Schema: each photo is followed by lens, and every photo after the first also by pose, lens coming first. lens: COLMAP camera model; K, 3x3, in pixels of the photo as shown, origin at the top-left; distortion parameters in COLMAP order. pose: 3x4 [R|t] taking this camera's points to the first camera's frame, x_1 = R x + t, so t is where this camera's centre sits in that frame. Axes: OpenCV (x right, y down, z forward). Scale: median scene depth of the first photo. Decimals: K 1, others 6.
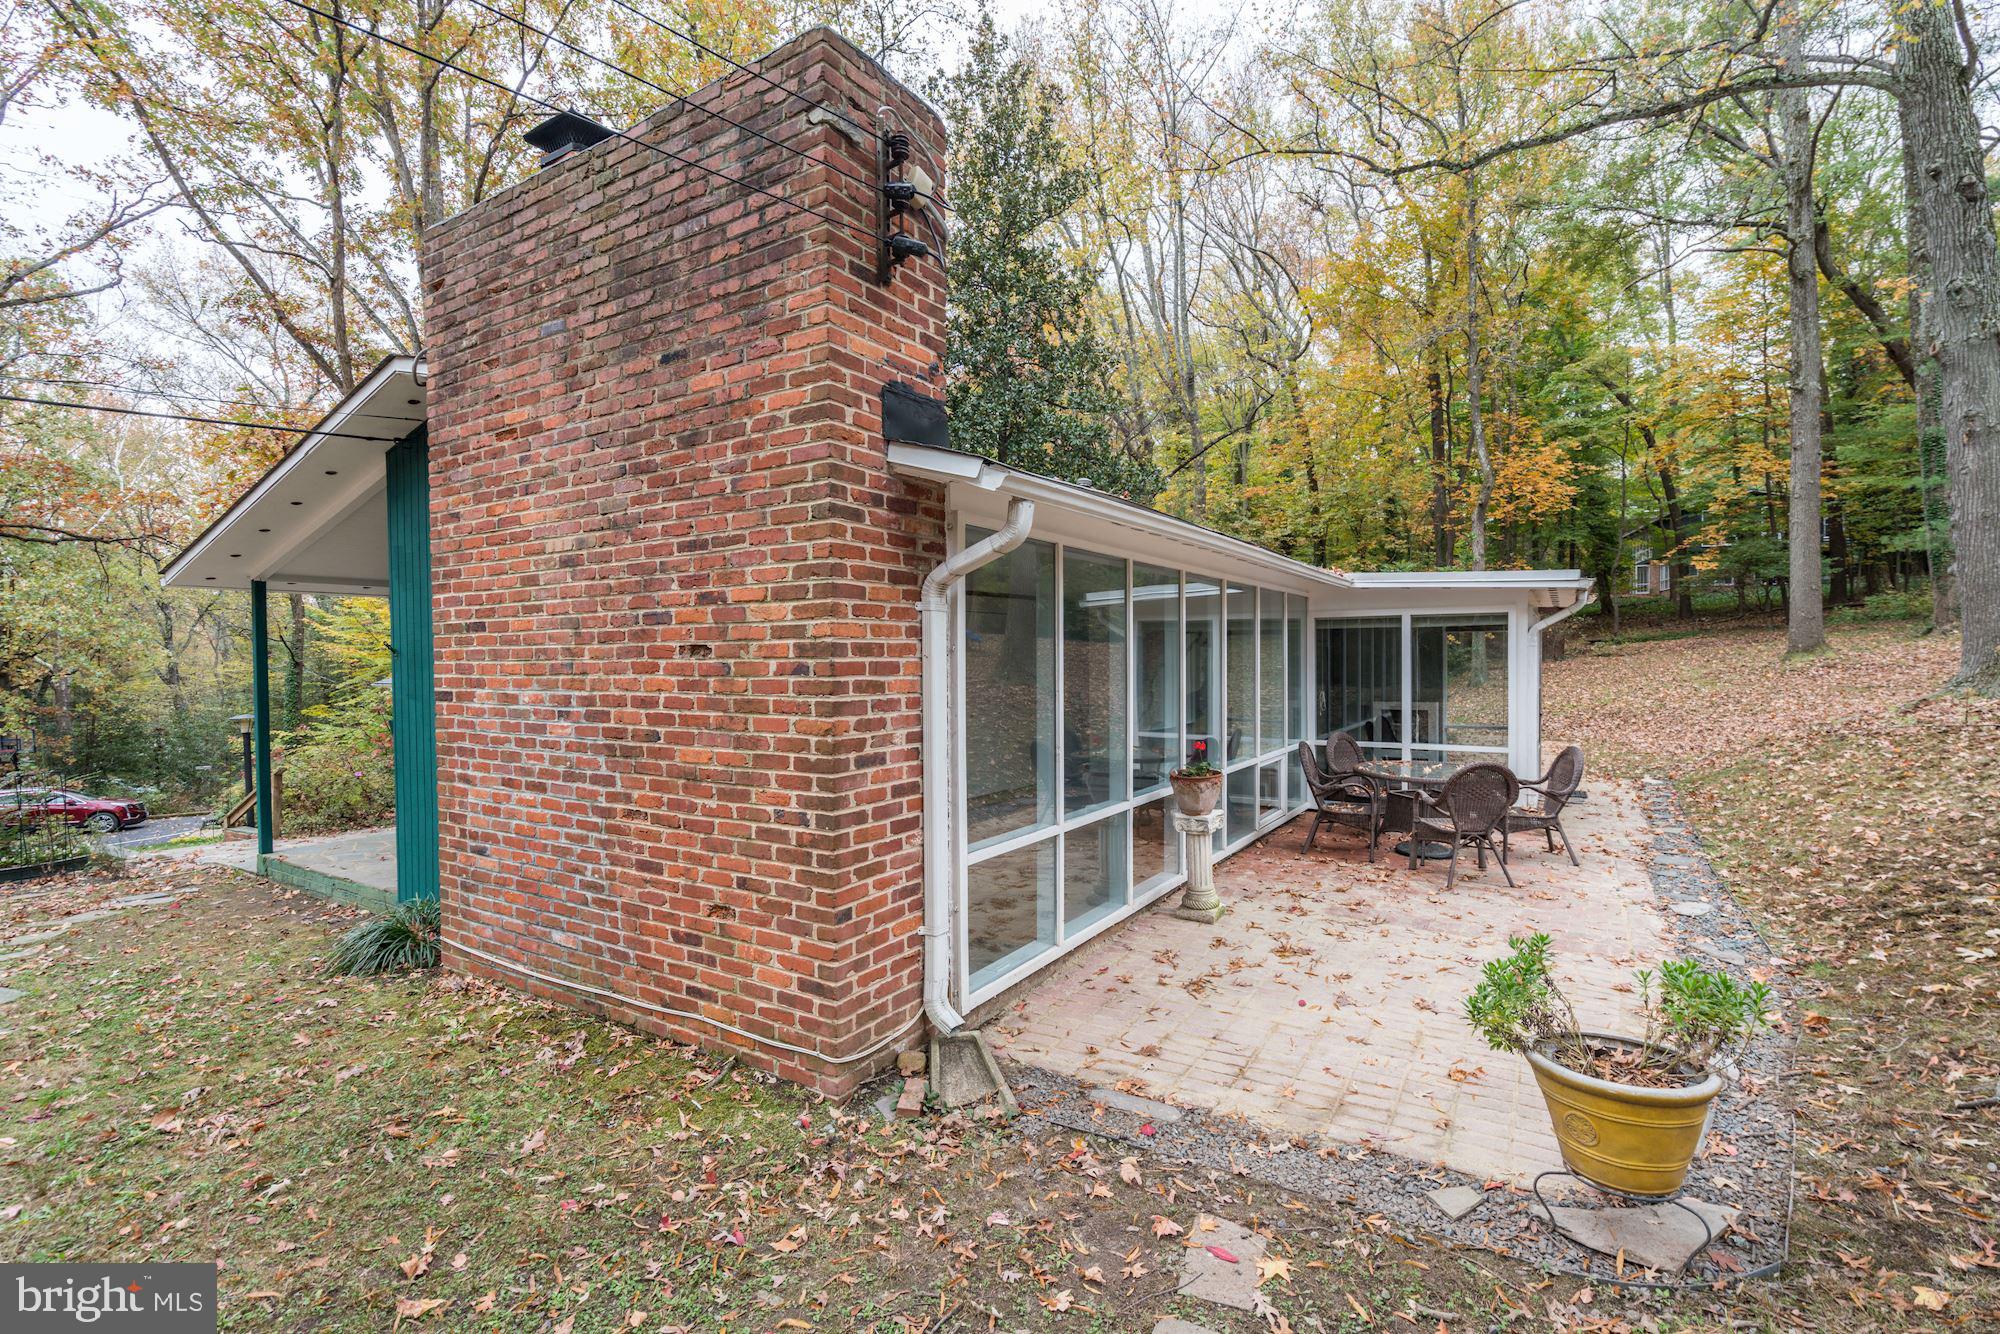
lens RADIAL K [[903.7, 0, 996.5], [0, 903.7, 680.2], [0, 0, 1]] dist [-0.004321, 0.000964]
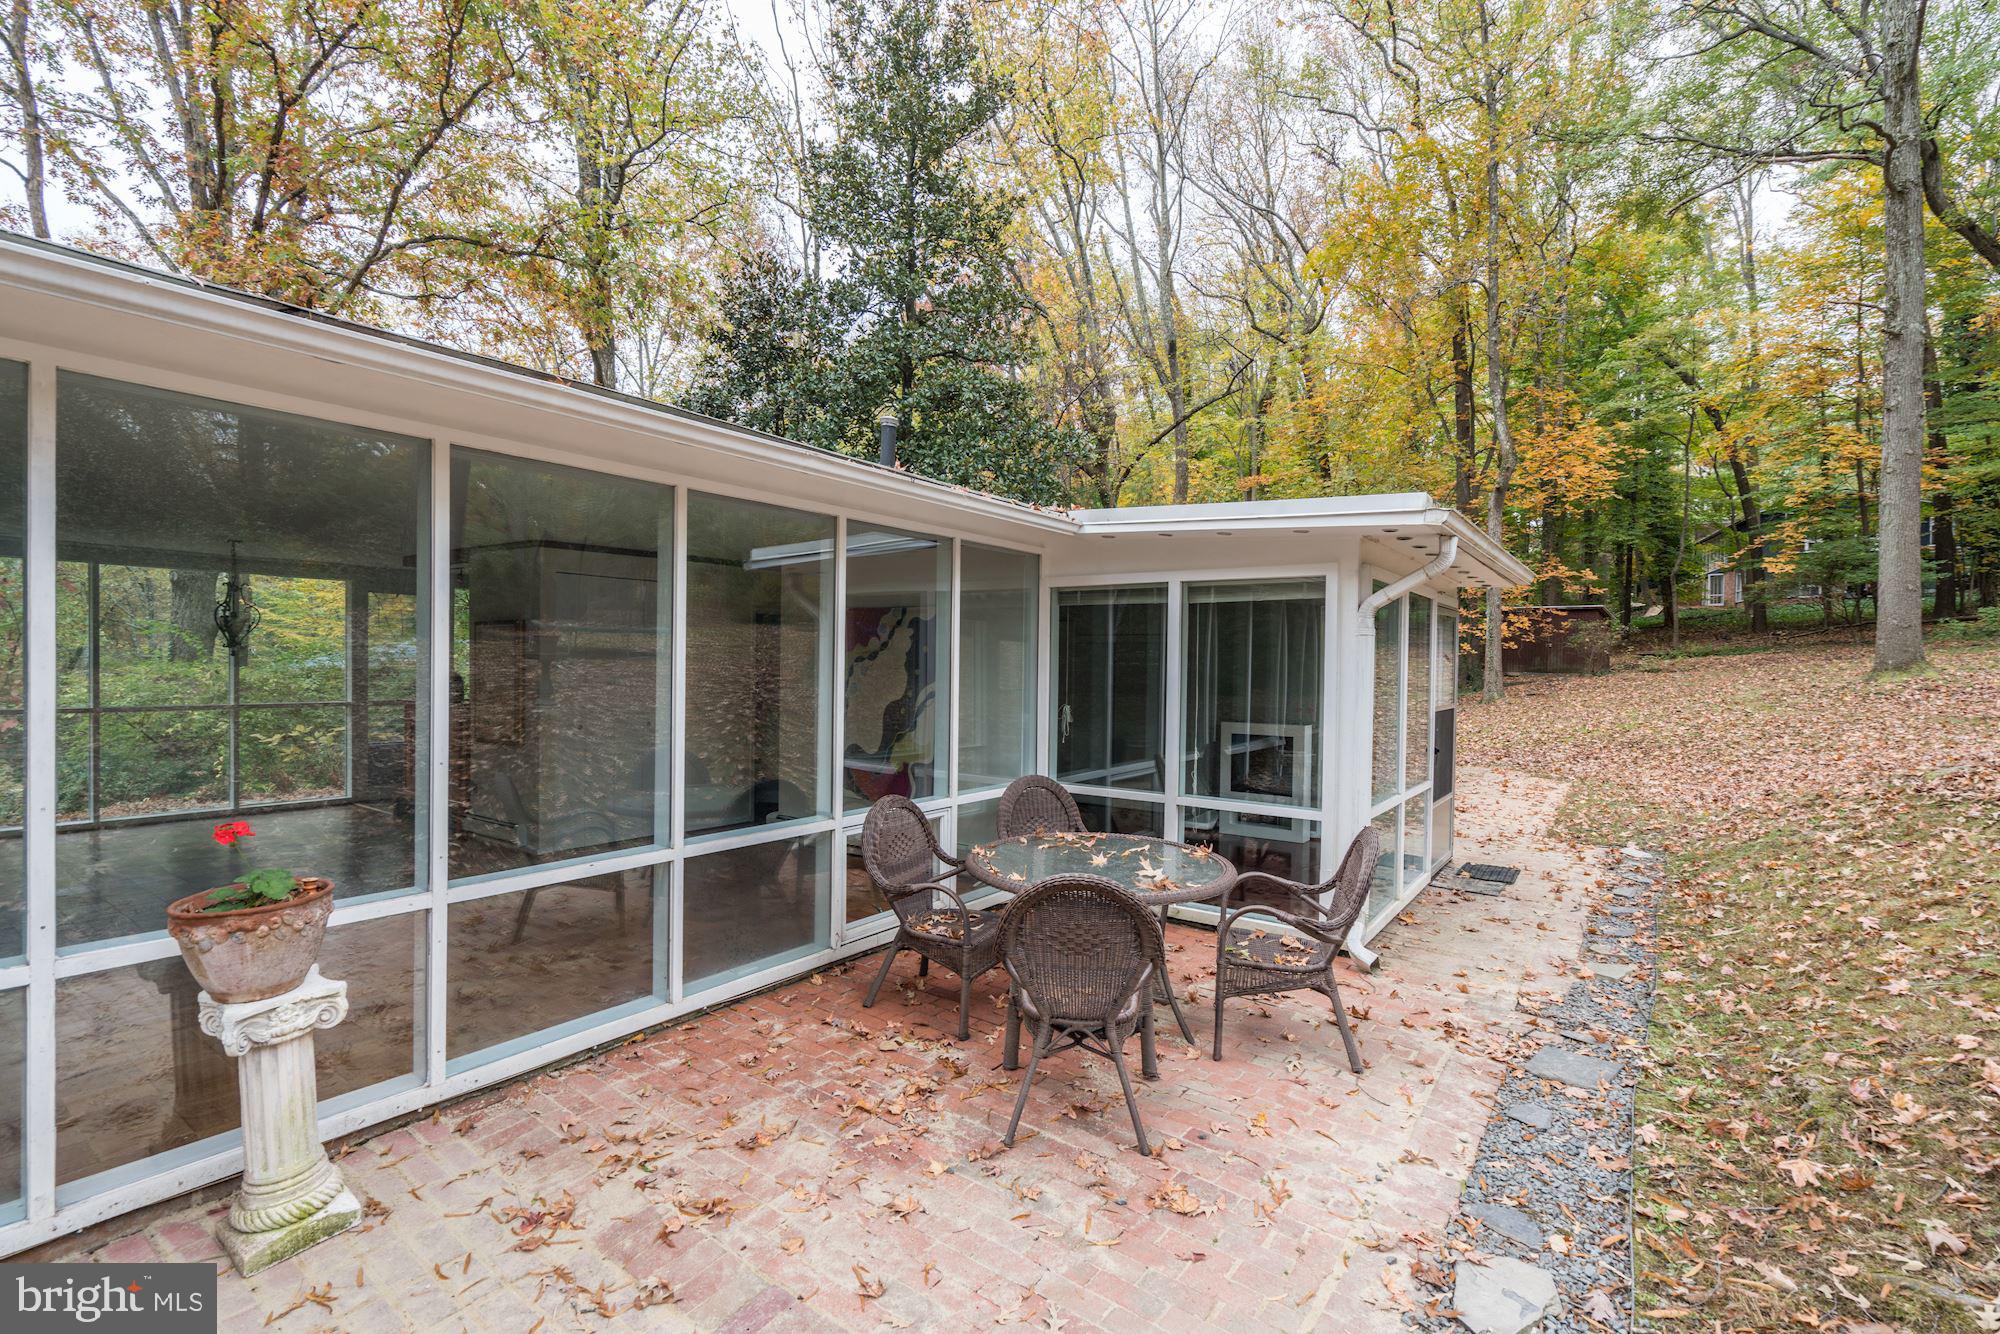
lens RADIAL K [[903.7, 0, 996.5], [0, 903.7, 680.2], [0, 0, 1]] dist [-0.004321, 0.000964]
pose [[0.997901, 0.023678, -0.060277, 0.164811], [-0.023991, 0.999702, -0.004478, -0.000575], [0.060153, 0.005915, 0.998172, 0.173122]]
